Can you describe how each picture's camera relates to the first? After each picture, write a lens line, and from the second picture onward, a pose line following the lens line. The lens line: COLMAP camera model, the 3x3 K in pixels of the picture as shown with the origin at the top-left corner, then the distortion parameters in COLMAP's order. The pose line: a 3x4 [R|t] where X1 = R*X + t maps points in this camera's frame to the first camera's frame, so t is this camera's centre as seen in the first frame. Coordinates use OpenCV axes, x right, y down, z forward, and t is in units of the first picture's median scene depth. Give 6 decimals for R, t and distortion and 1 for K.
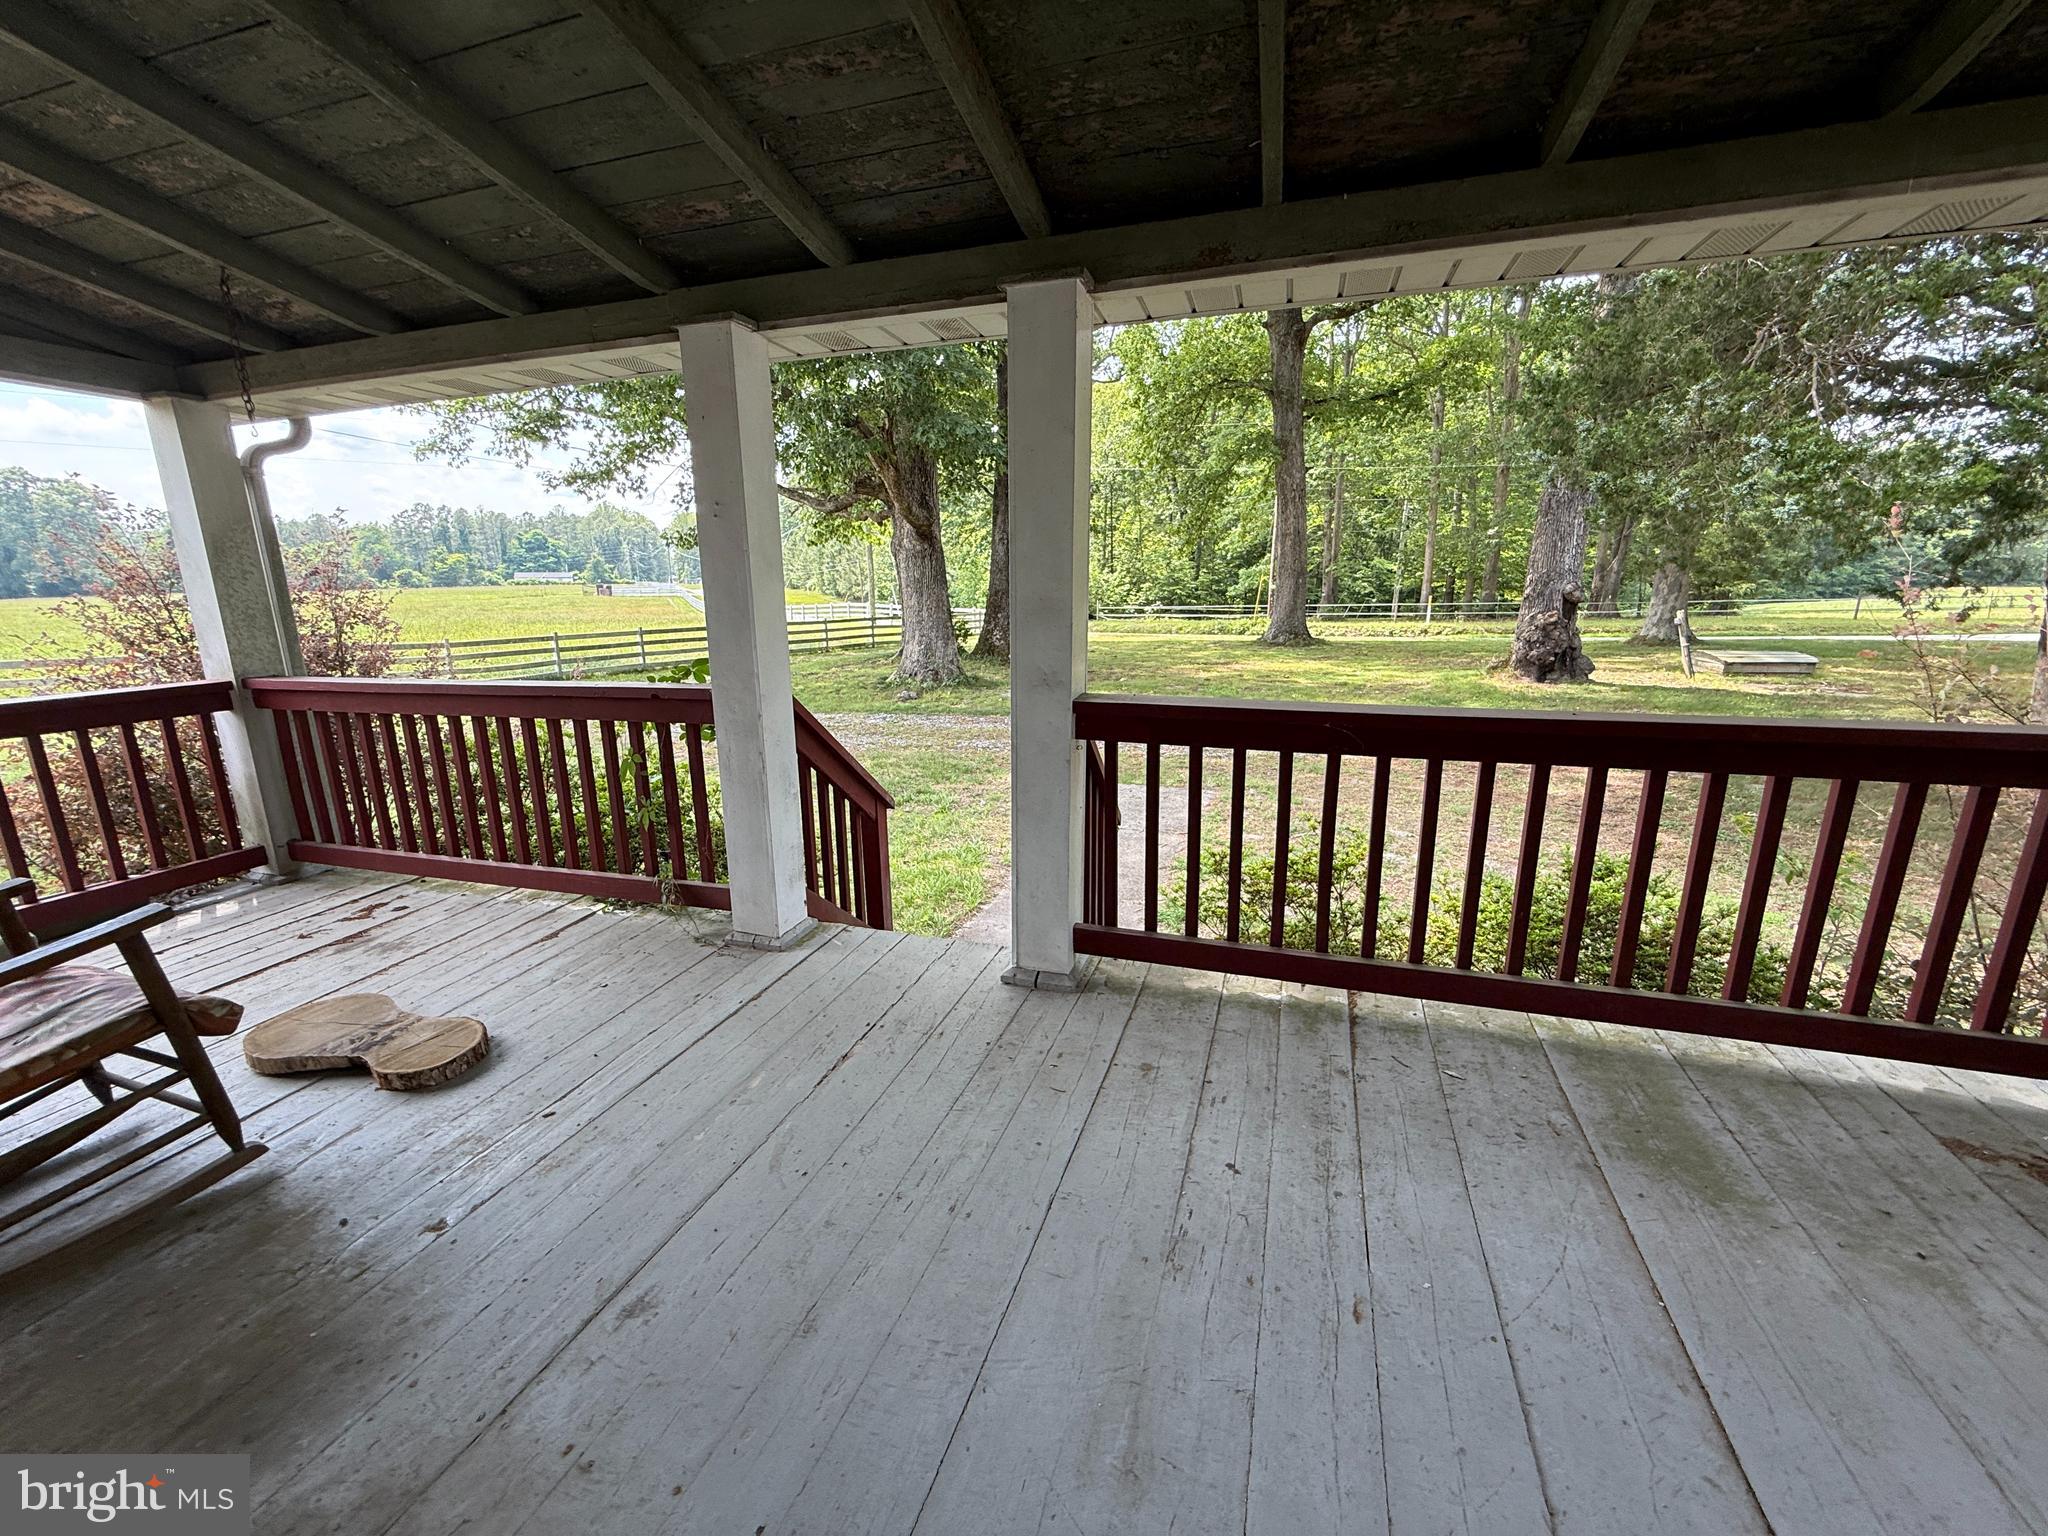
lens RADIAL K [[816.7, 0, 1019.2], [0, 816.7, 767.7], [0, 0, 1]] dist [-0.000854, -0.000312]
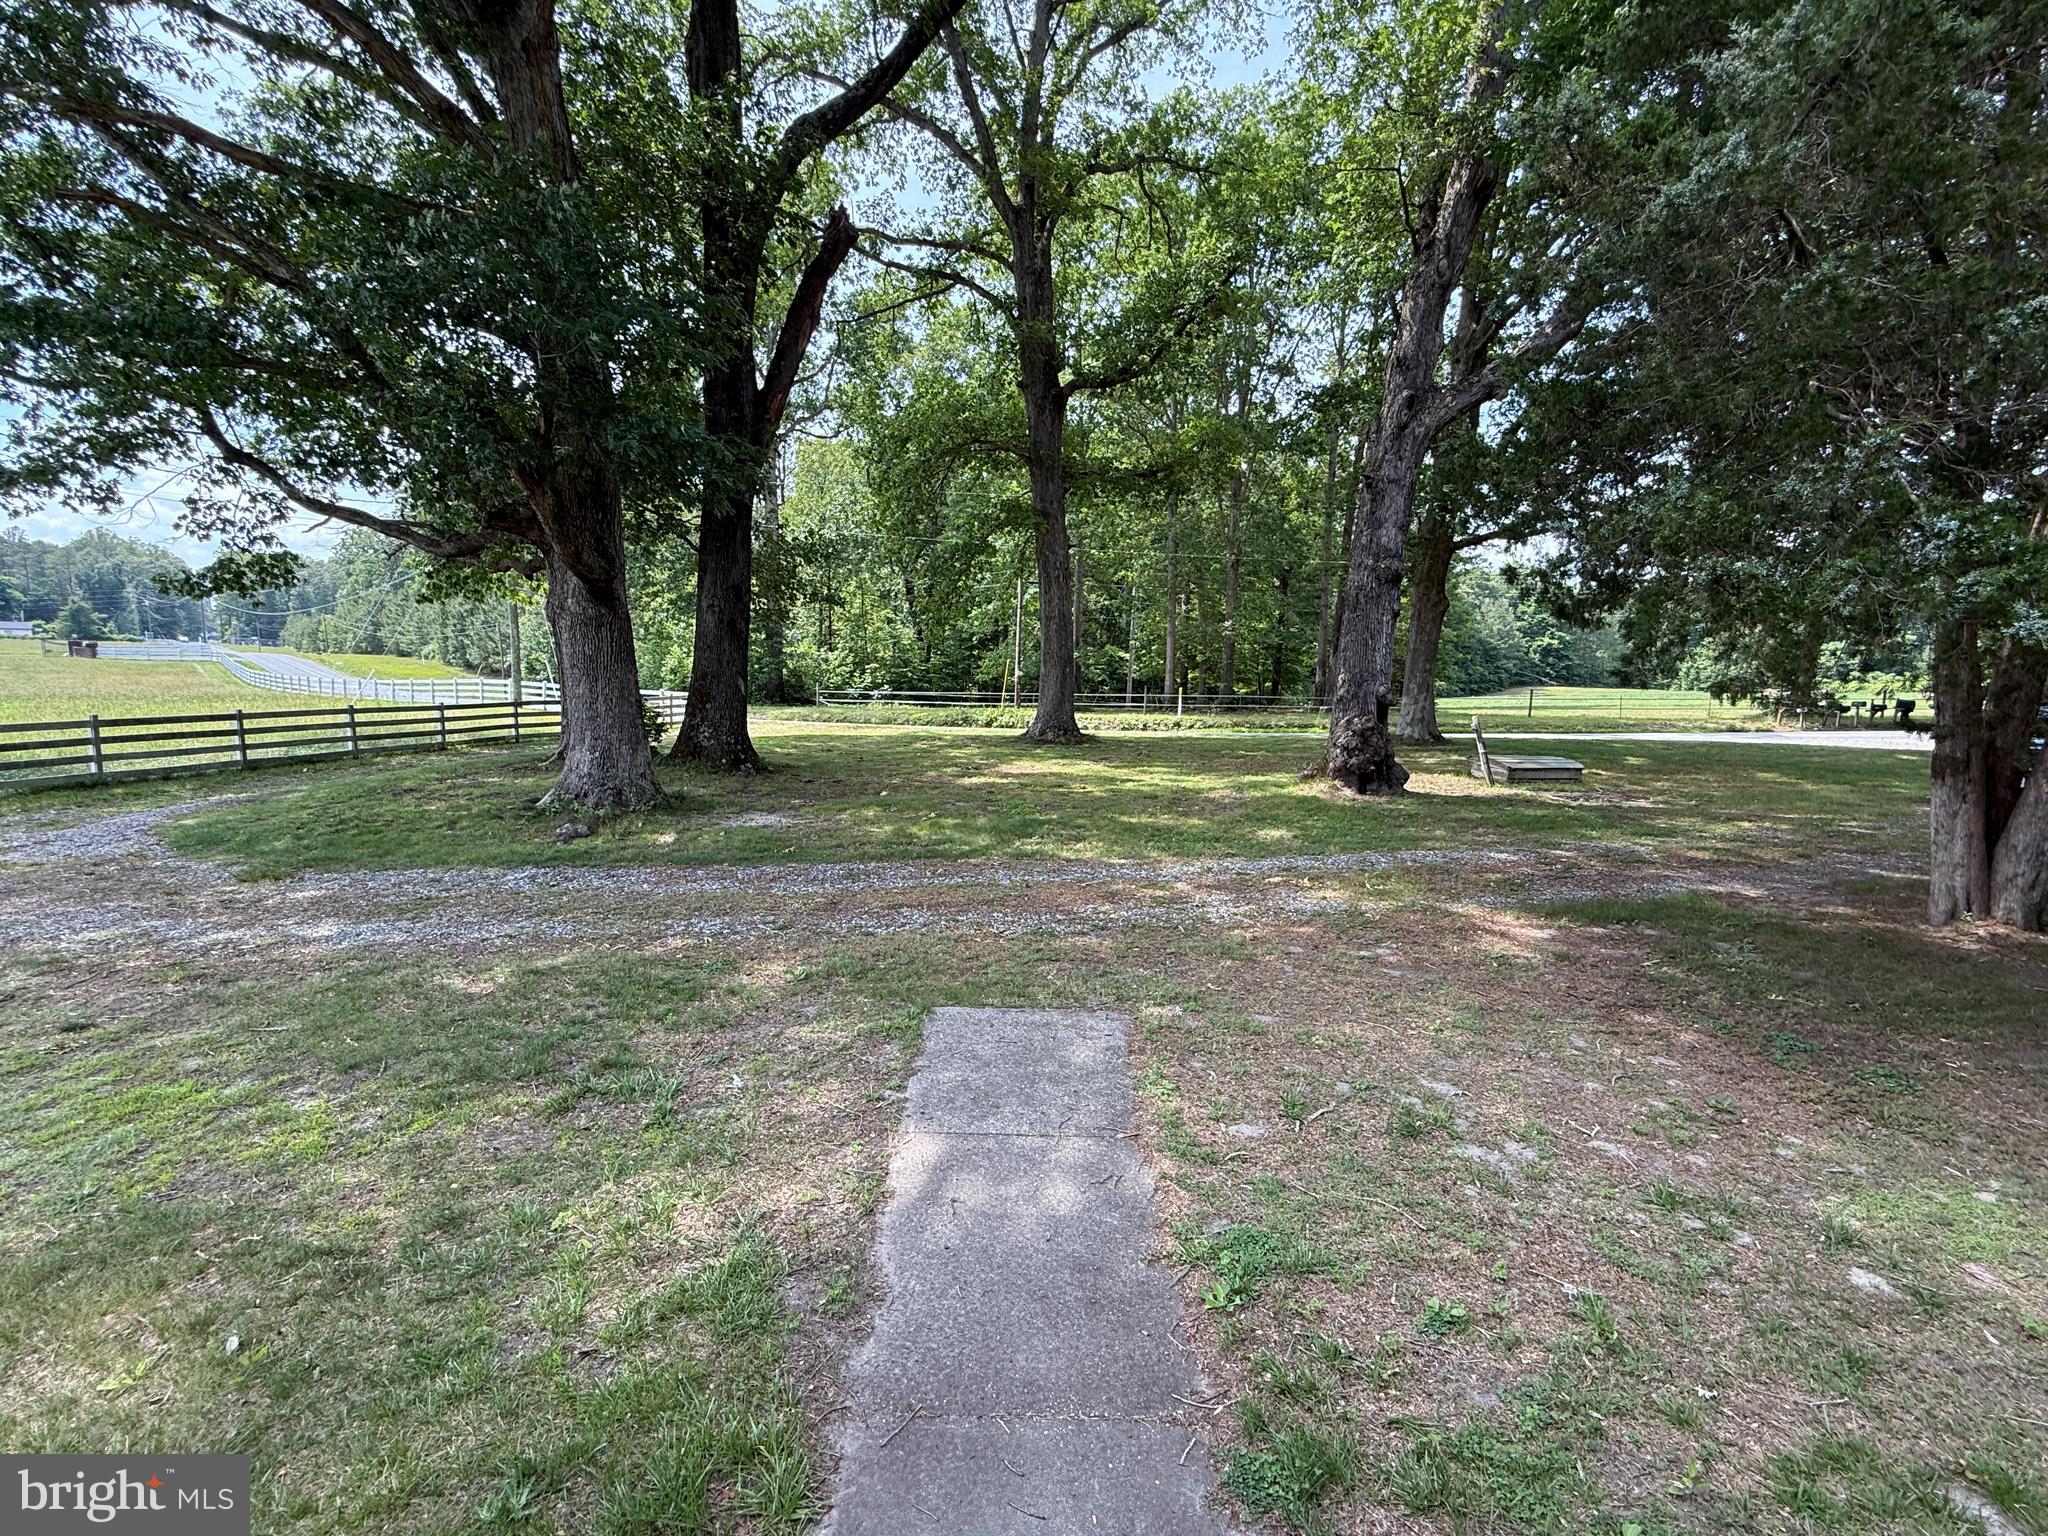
lens RADIAL K [[909.3, 0, 1024.0], [0, 909.3, 768.0], [0, 0, 1]] dist [-0.002328, -0.000774]
pose [[0.945177, -0.007242, 0.326478, -0.017329], [0.041849, 0.994197, -0.099102, -0.027658], [-0.323865, 0.107332, 0.939995, 0.103079]]
